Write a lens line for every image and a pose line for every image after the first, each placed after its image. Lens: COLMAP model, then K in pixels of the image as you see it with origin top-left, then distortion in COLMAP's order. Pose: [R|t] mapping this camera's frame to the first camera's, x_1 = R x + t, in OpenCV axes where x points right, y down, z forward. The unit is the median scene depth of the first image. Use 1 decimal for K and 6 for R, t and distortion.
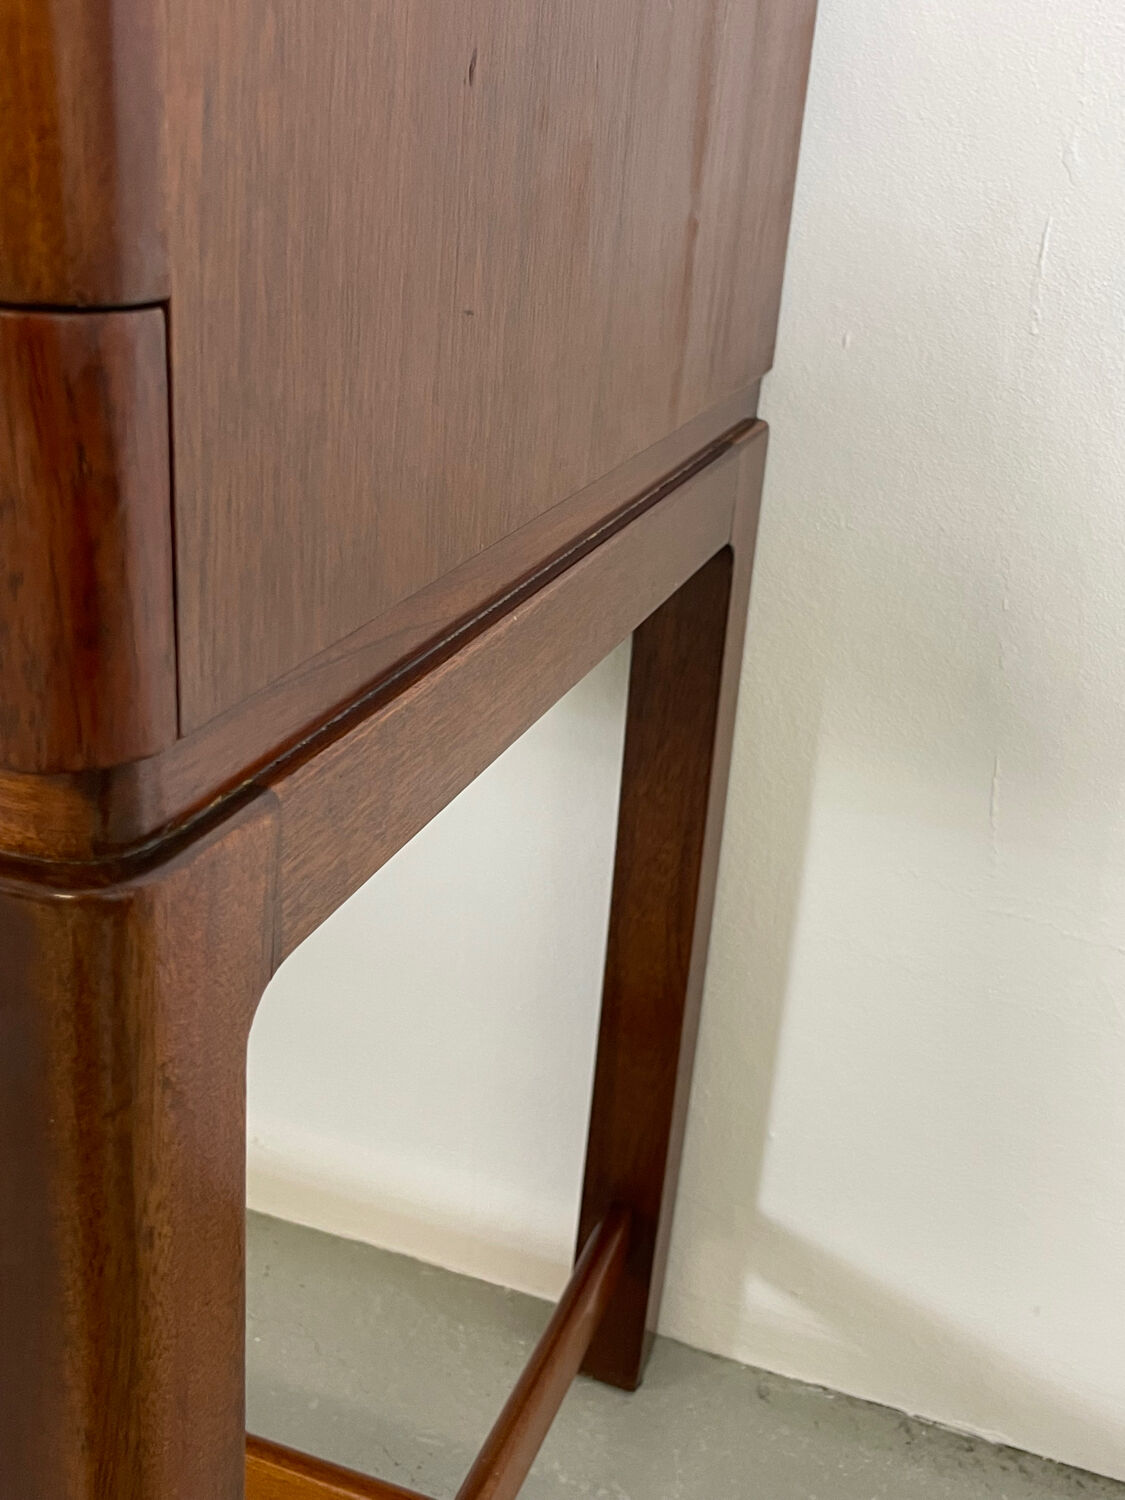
lens RADIAL K [[1685.2, 0, 589.4], [0, 1685.2, 740.6], [0, 0, 1]] dist [0.074237, -0.143828]
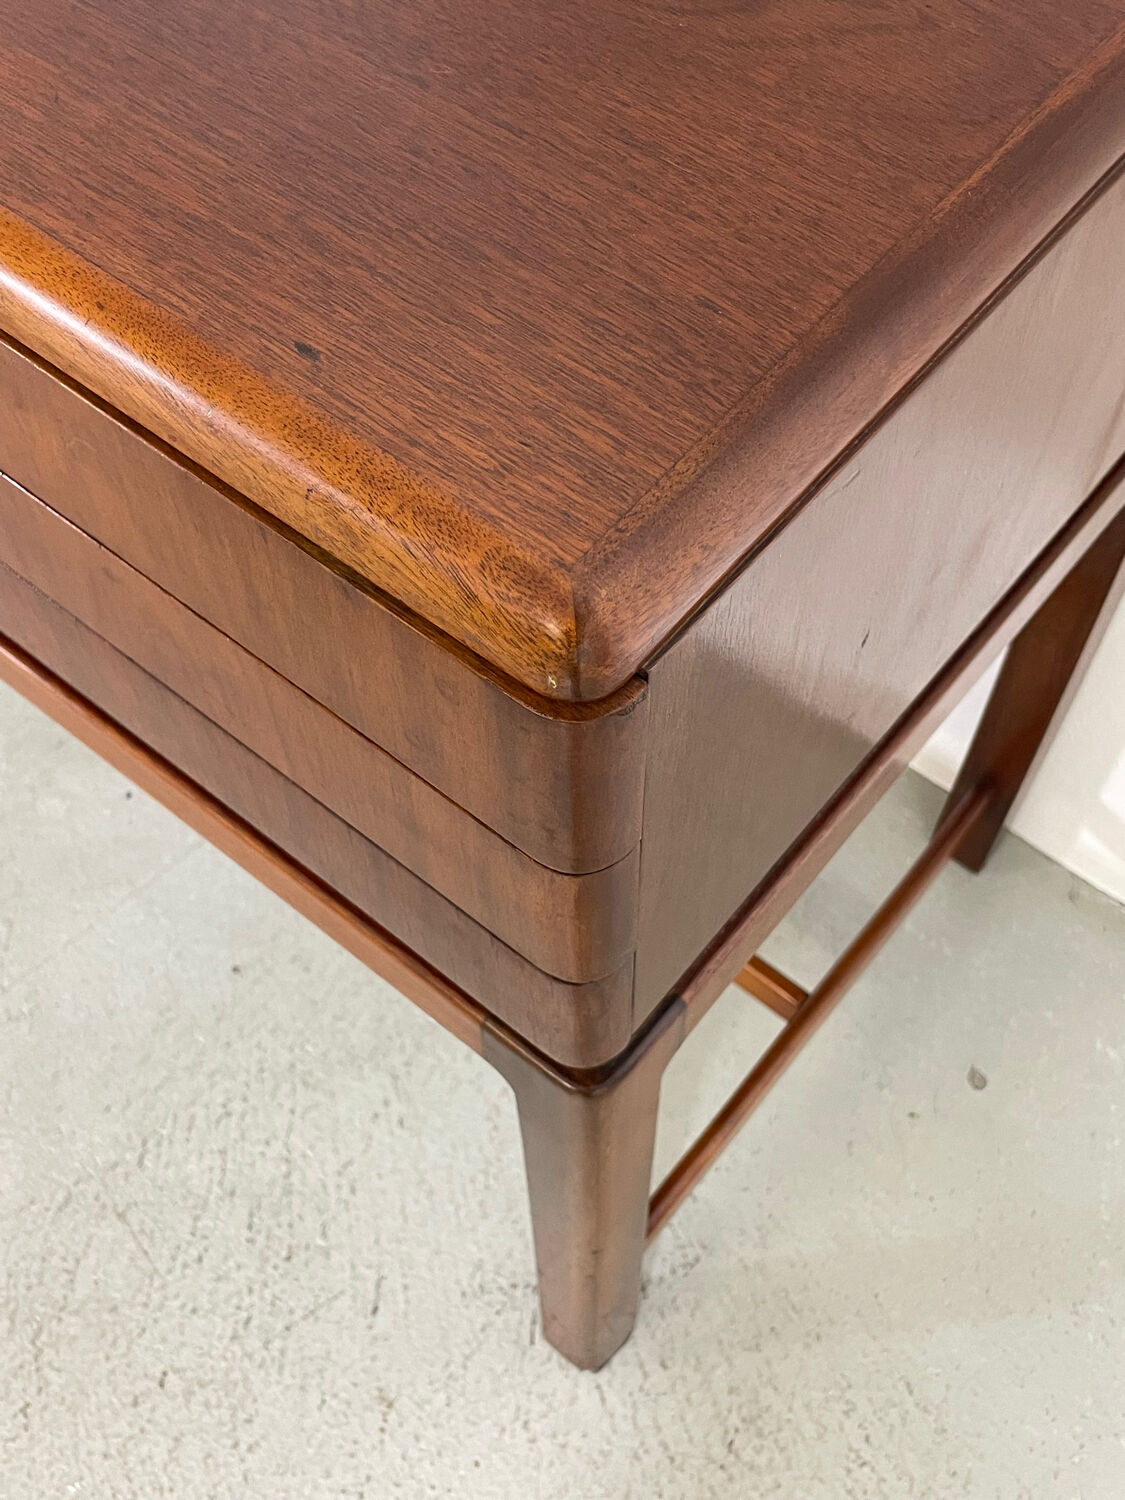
lens RADIAL K [[1685.2, 0, 589.4], [0, 1685.2, 740.6], [0, 0, 1]] dist [0.074237, -0.143828]
pose [[0.938754, 0.247883, -0.239364, 0.032999], [-0.065809, 0.810820, 0.581585, -0.497252], [0.338246, -0.530213, 0.777473, -0.130306]]
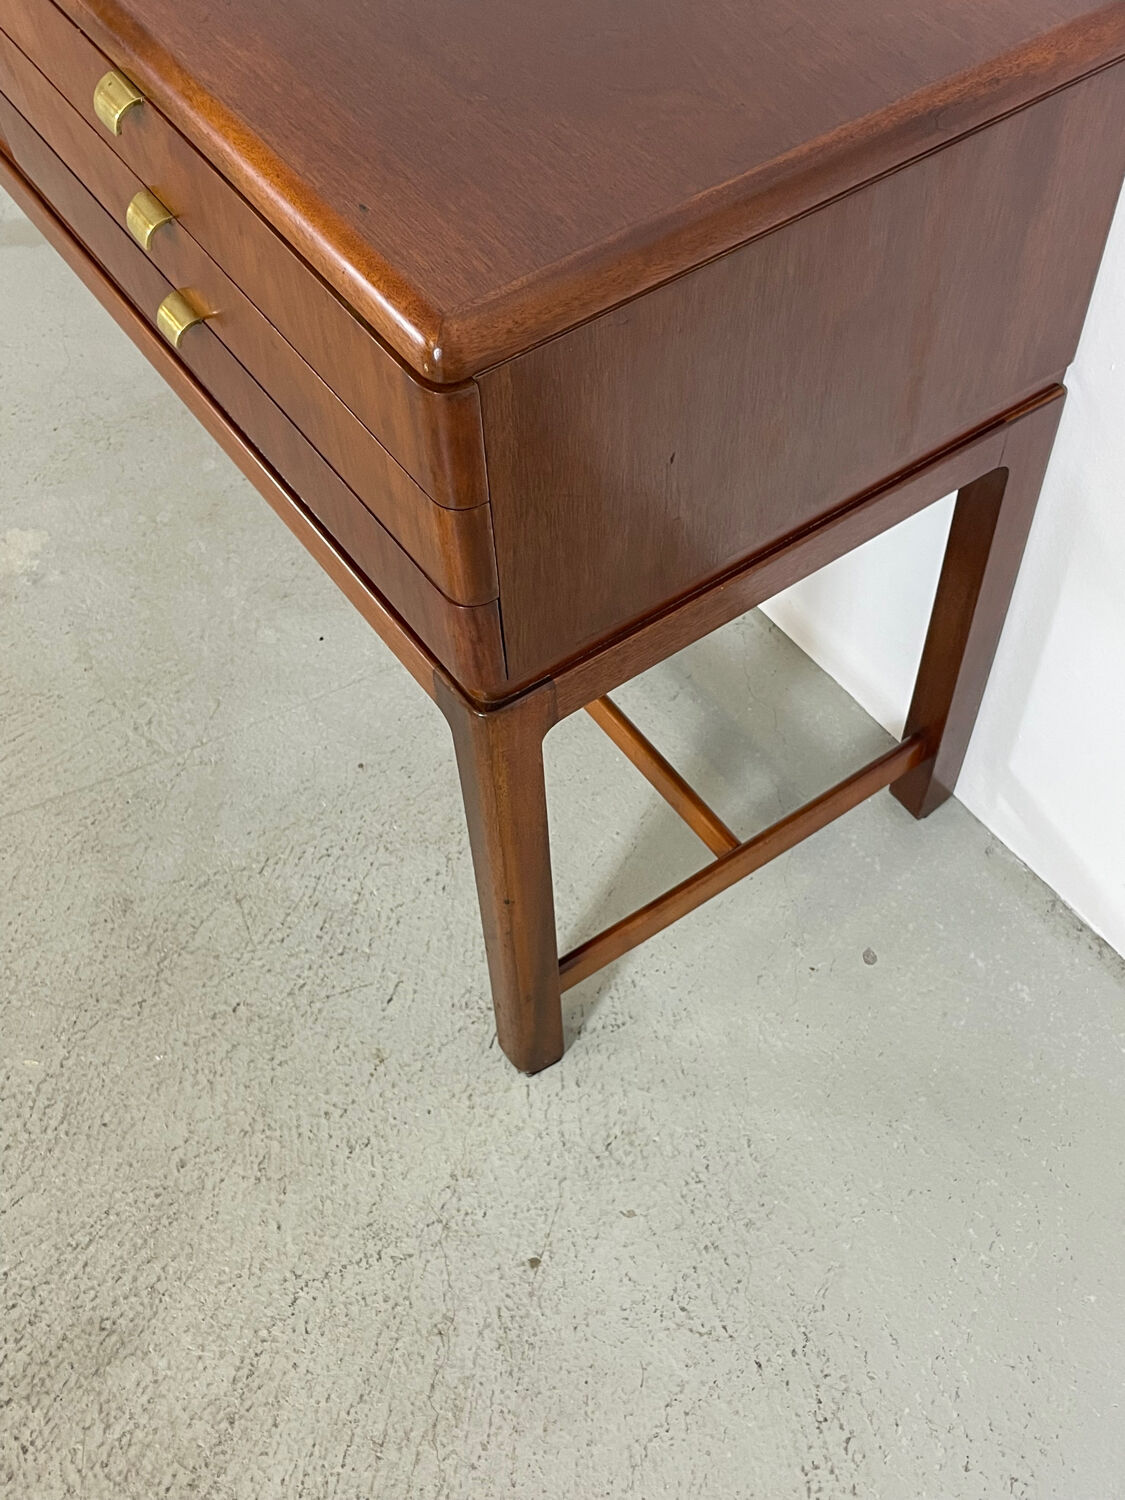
lens RADIAL K [[1685.2, 0, 589.4], [0, 1685.2, 740.6], [0, 0, 1]] dist [0.074237, -0.143828]
pose [[0.810119, 0.409783, -0.419267, 0.464696], [-0.150298, 0.836416, 0.527085, -0.583547], [0.566672, -0.363987, 0.739186, -0.494804]]
